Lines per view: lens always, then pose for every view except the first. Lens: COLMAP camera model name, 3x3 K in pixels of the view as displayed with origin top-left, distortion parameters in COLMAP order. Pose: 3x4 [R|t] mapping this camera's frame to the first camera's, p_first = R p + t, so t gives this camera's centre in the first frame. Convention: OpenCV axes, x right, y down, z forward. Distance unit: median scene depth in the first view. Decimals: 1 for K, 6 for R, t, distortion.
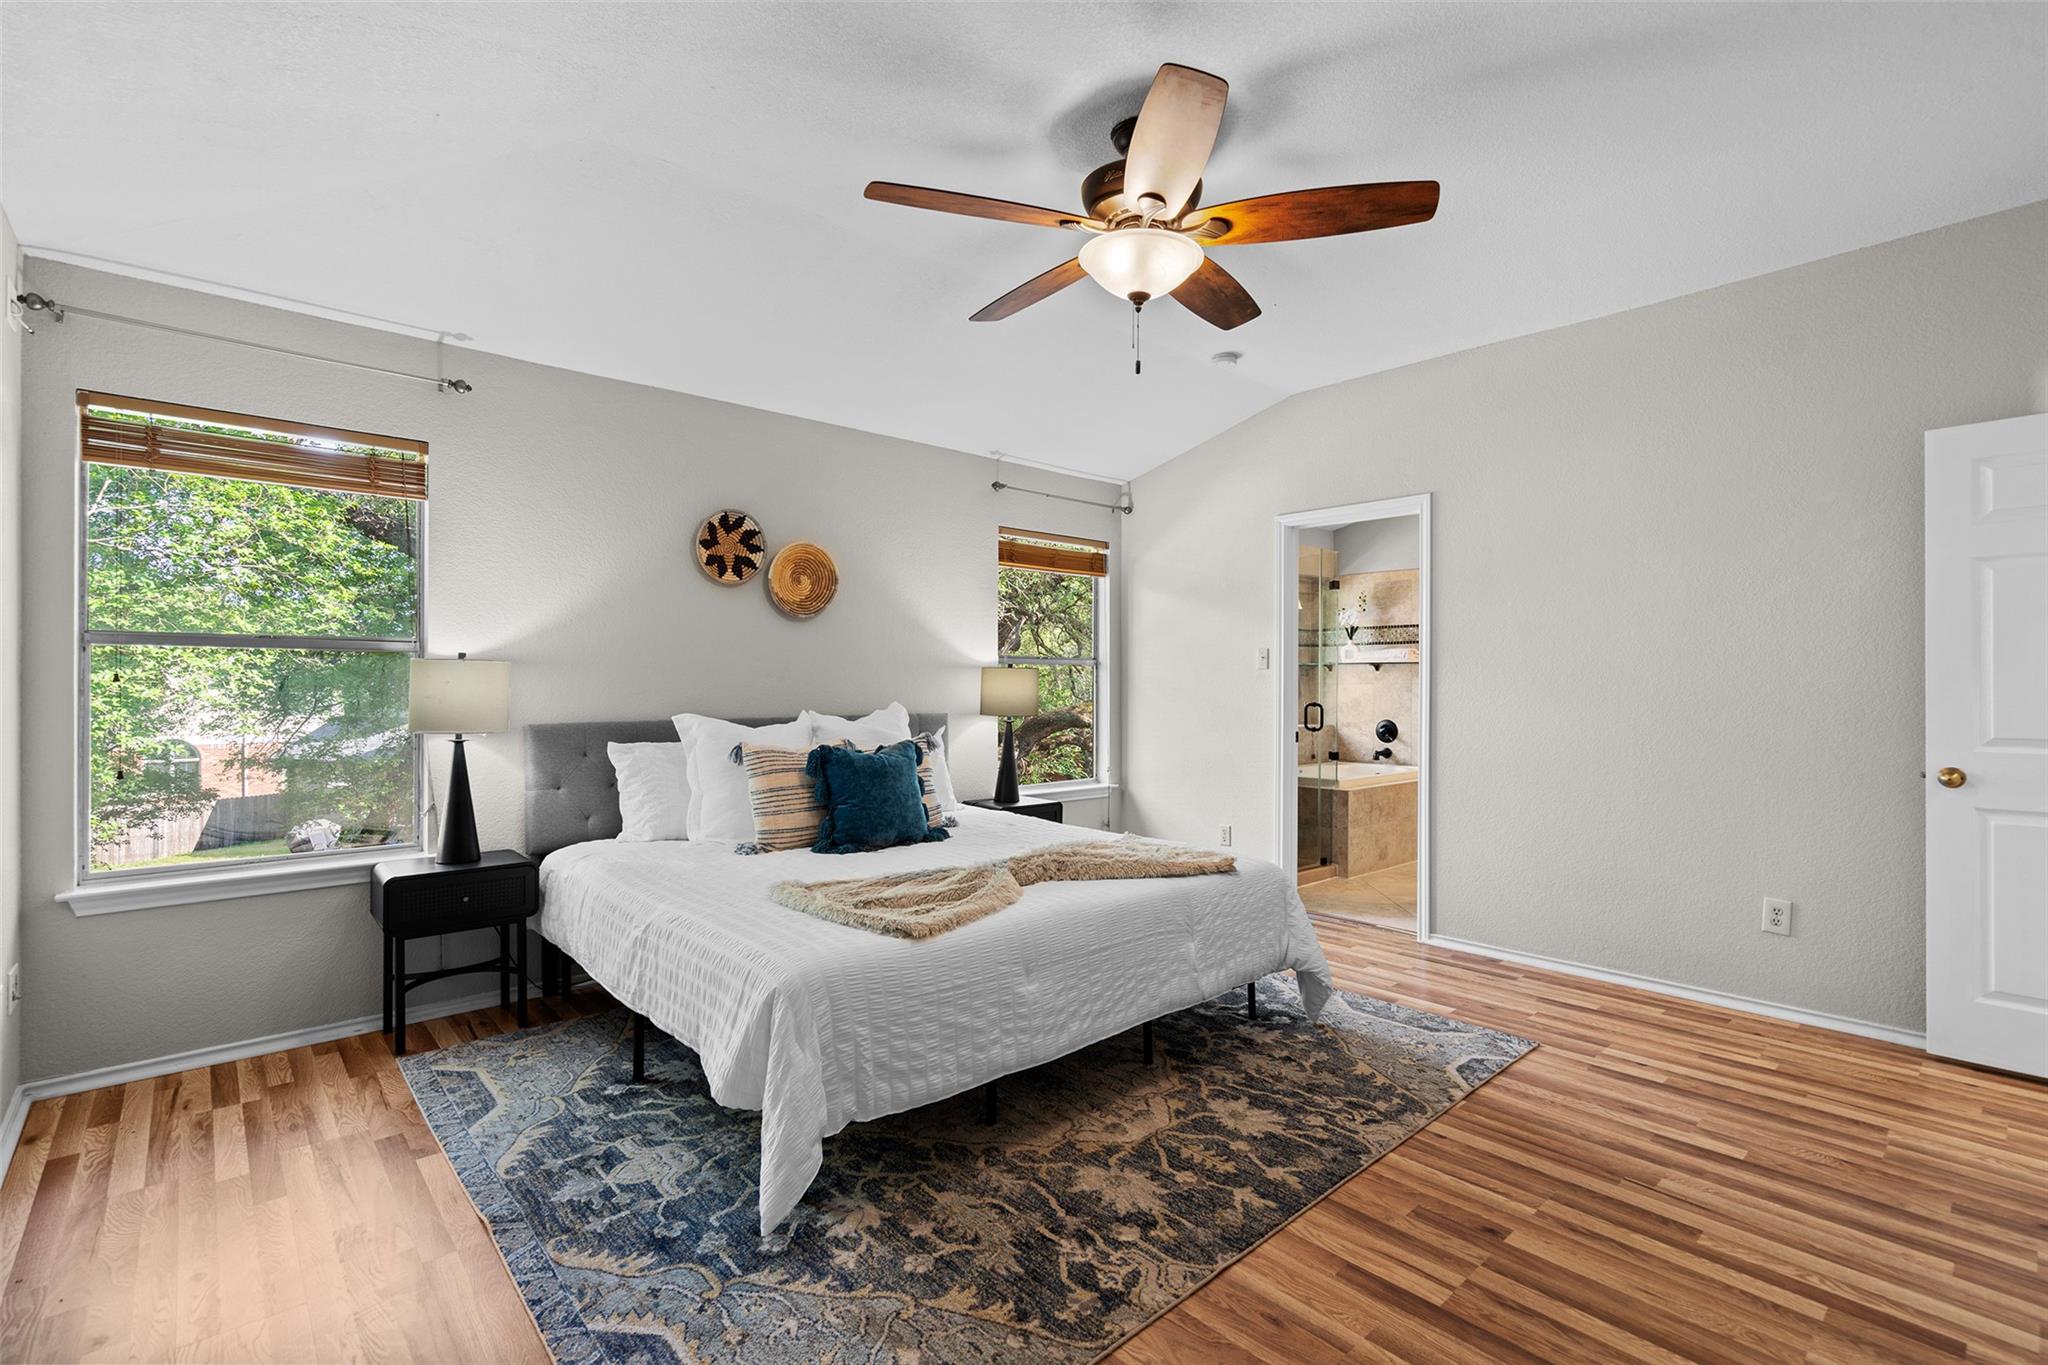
lens RADIAL K [[934.4, 0, 1022.1], [0, 934.4, 682.8], [0, 0, 1]] dist [0.000701, 0.000324]
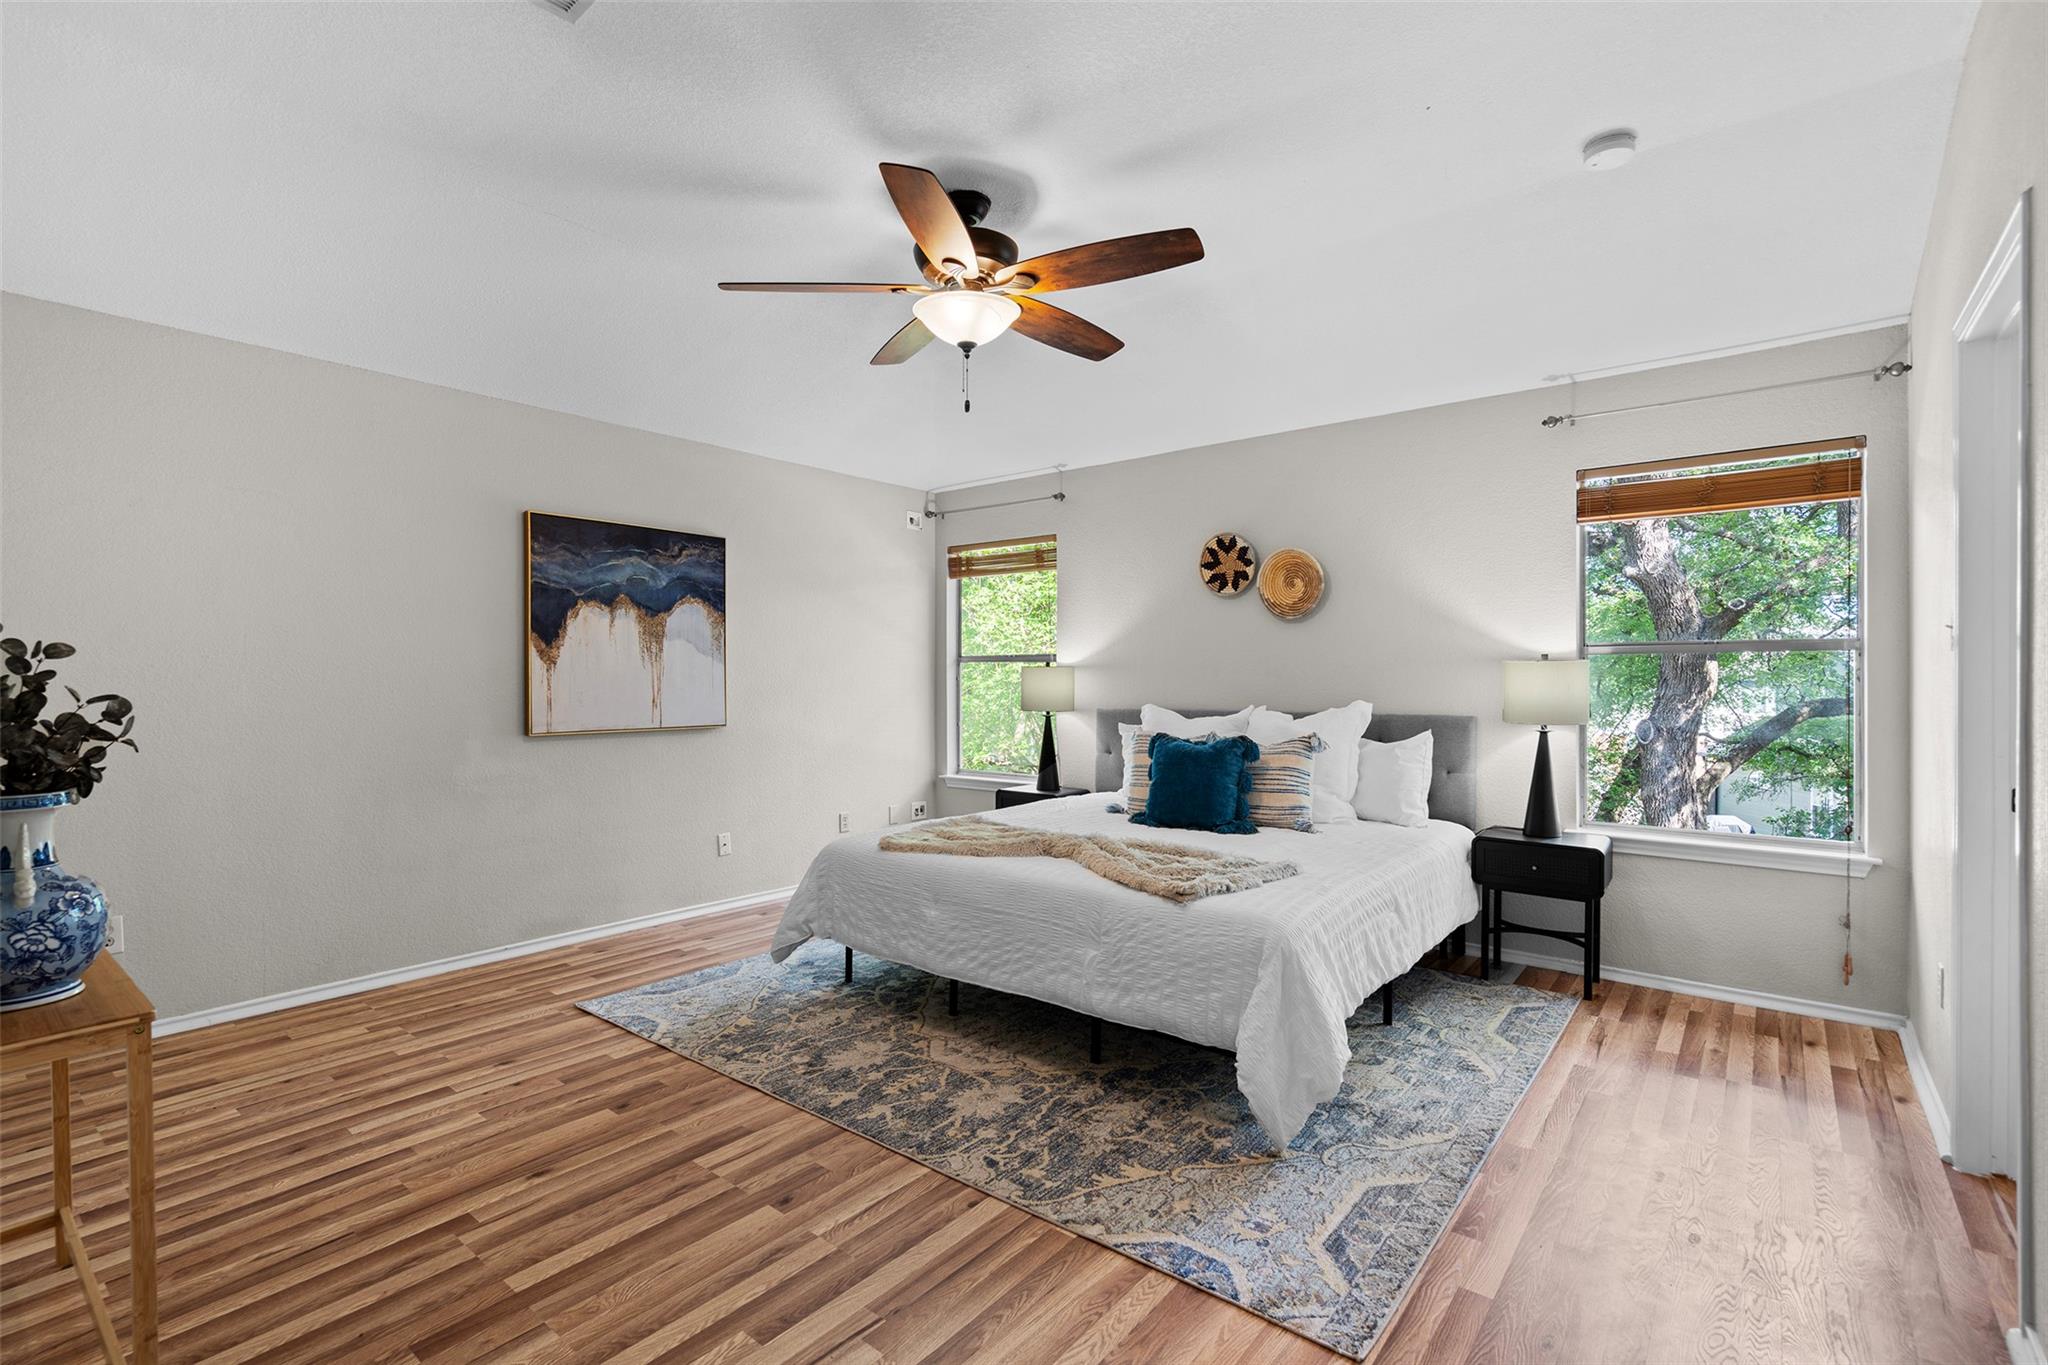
lens RADIAL K [[934.4, 0, 1023.5], [0, 934.4, 679.8], [0, 0, 1]] dist [0.000701, 0.000324]
pose [[0.156182, -0.001193, -0.987728, 1.177567], [-0.001838, 0.999997, -0.001499, 0.002091], [0.987727, 0.002049, 0.156180, 0.820013]]
